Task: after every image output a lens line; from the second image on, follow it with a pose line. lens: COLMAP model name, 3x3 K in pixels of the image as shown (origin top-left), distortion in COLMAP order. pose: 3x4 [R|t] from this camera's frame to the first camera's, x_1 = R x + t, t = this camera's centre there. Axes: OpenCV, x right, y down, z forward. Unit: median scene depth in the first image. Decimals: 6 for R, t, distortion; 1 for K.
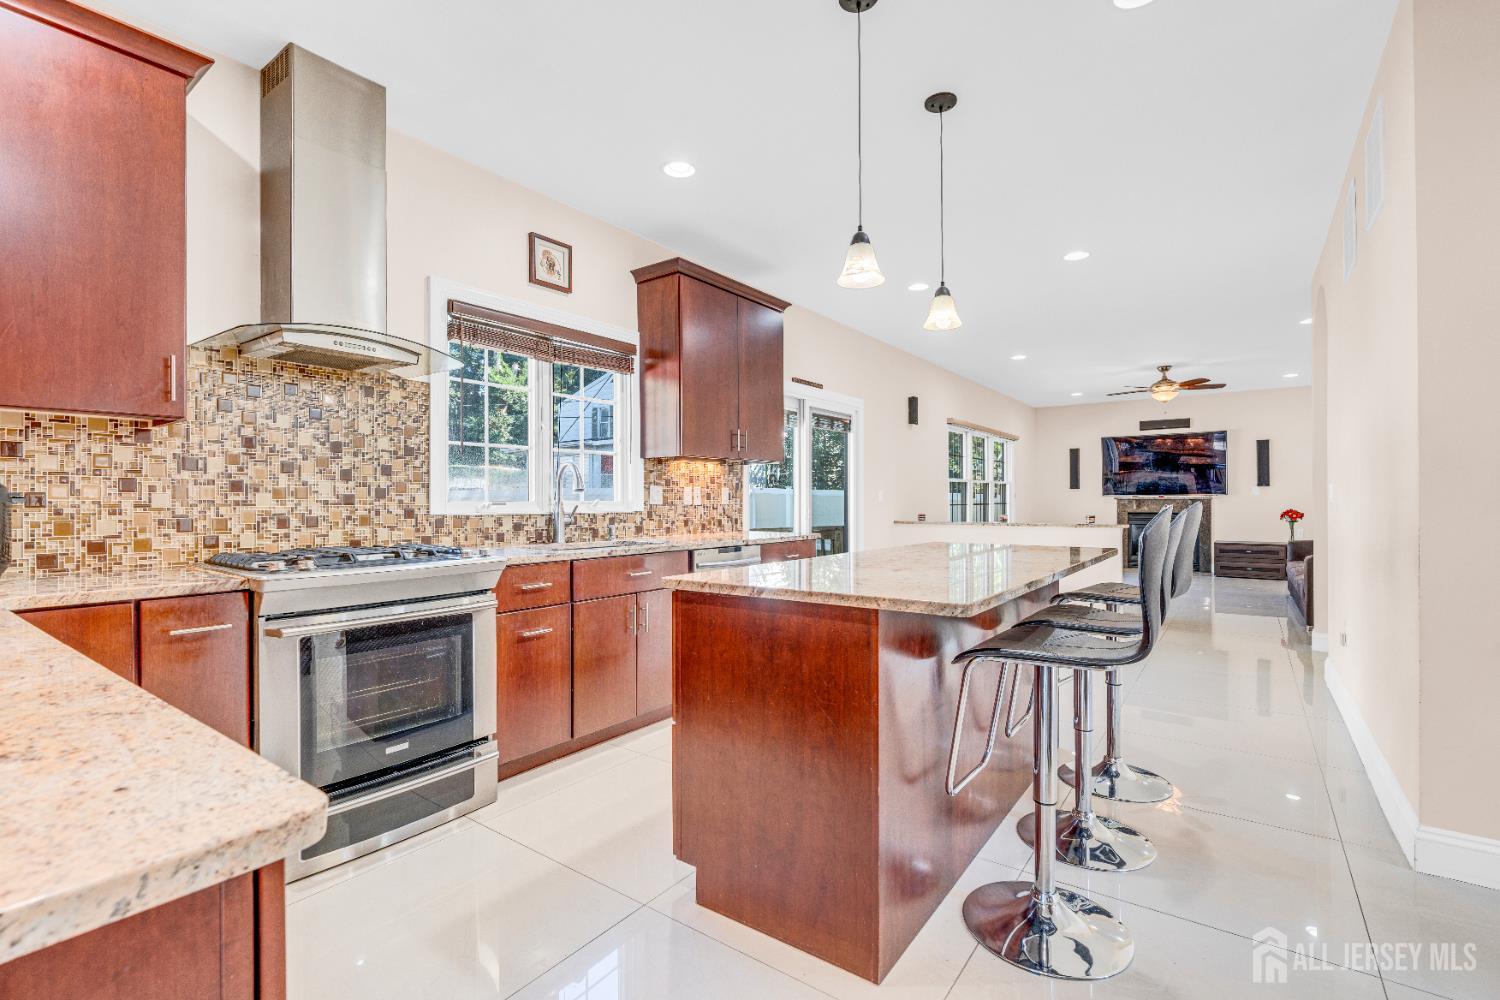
lens RADIAL K [[680.1, 0, 736.9], [0, 680.1, 497.8], [0, 0, 1]] dist [-0.000088, 0.000297]
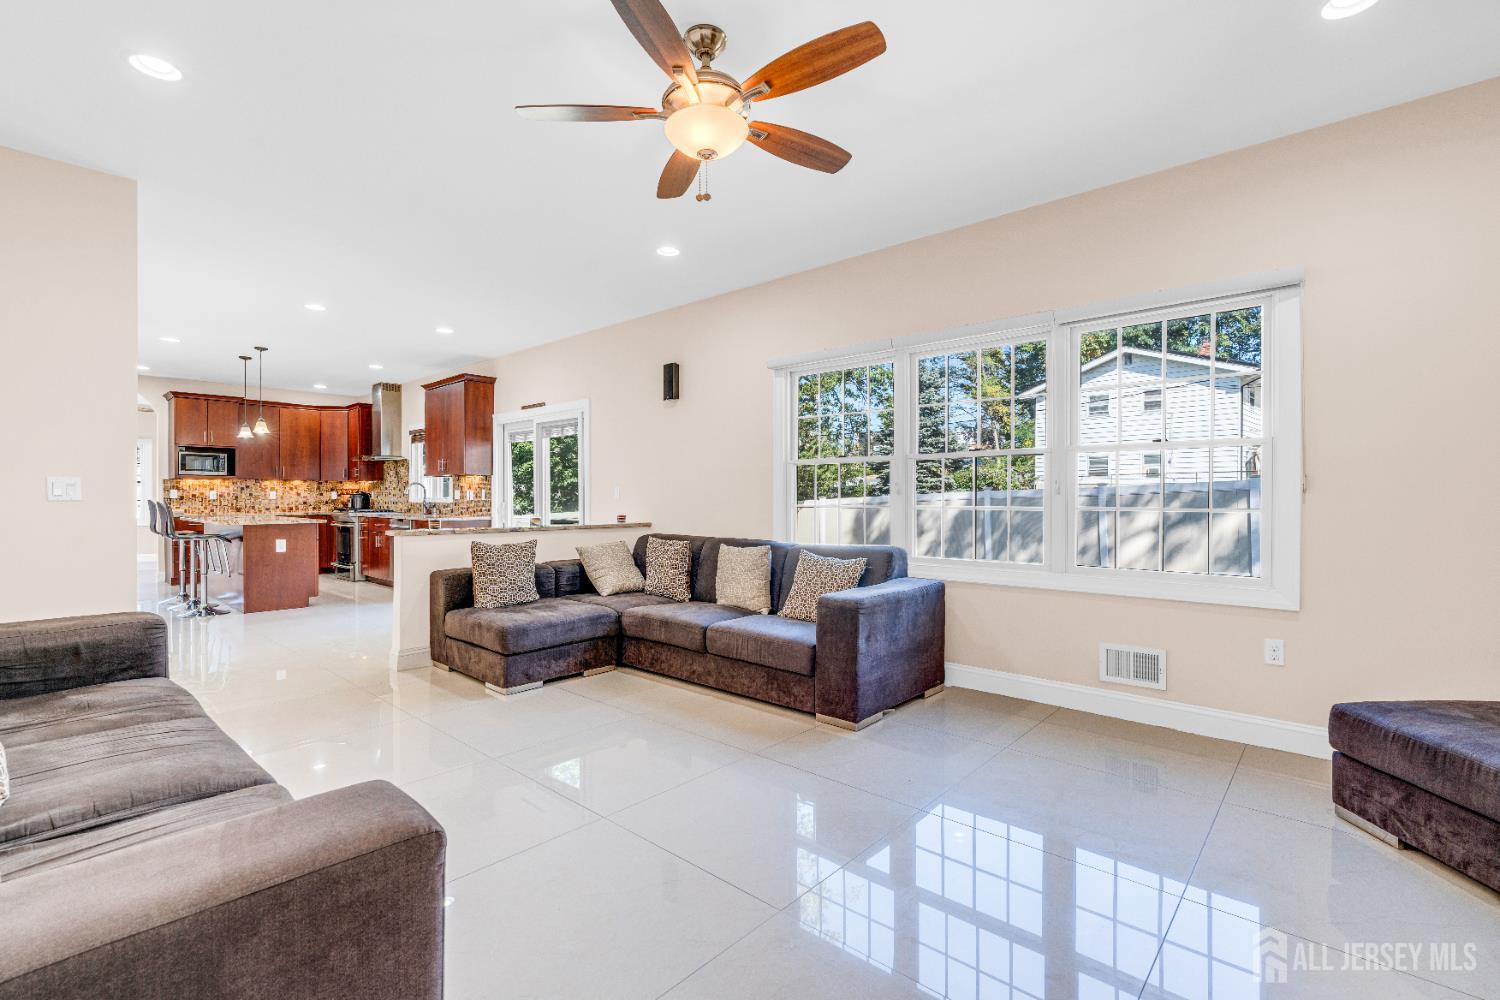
lens RADIAL K [[680.1, 0, 736.9], [0, 680.1, 497.8], [0, 0, 1]] dist [-0.000088, 0.000297]
pose [[-0.092358, -0.003829, -0.995718, 2.228046], [0.000426, 0.999992, -0.003885, 0.018810], [0.995726, -0.000783, -0.092356, 2.473941]]
